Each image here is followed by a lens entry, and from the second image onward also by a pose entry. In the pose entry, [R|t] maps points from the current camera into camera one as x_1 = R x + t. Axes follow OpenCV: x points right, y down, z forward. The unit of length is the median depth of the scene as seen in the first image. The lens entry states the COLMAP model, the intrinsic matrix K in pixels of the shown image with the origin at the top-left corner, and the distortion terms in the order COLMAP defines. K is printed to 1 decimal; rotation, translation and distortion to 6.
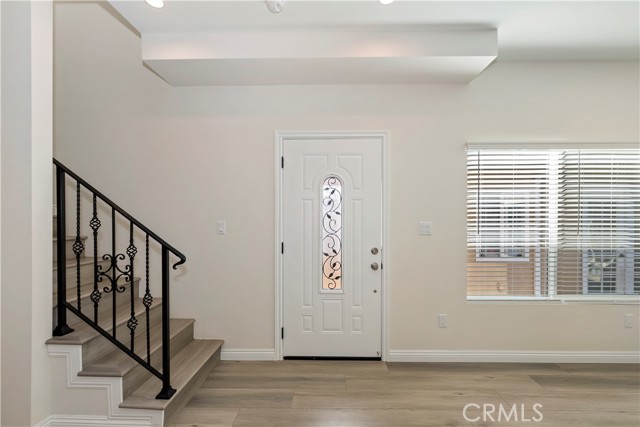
lens RADIAL K [[281.0, 0, 329.7], [0, 281.0, 219.3], [0, 0, 1]] dist [-0.000225, 0.000041]
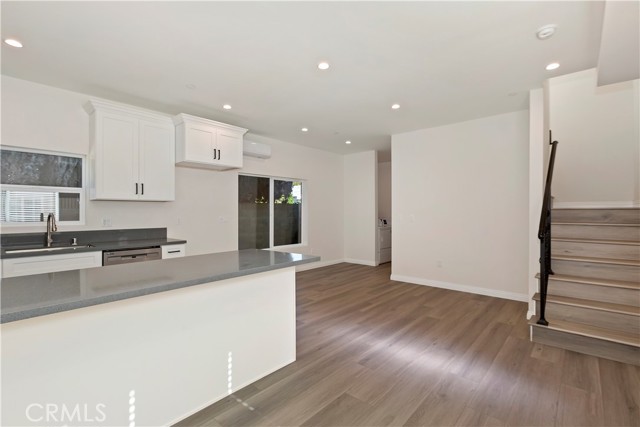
lens RADIAL K [[295.4, 0, 320.0], [0, 295.4, 213.5], [0, 0, 1]] dist [-0.000832, -0.000196]
pose [[-0.645428, 0.006790, -0.763791, 1.002725], [-0.000919, 0.999953, 0.009665, 0.000656], [0.763821, 0.006940, -0.645391, 0.761552]]
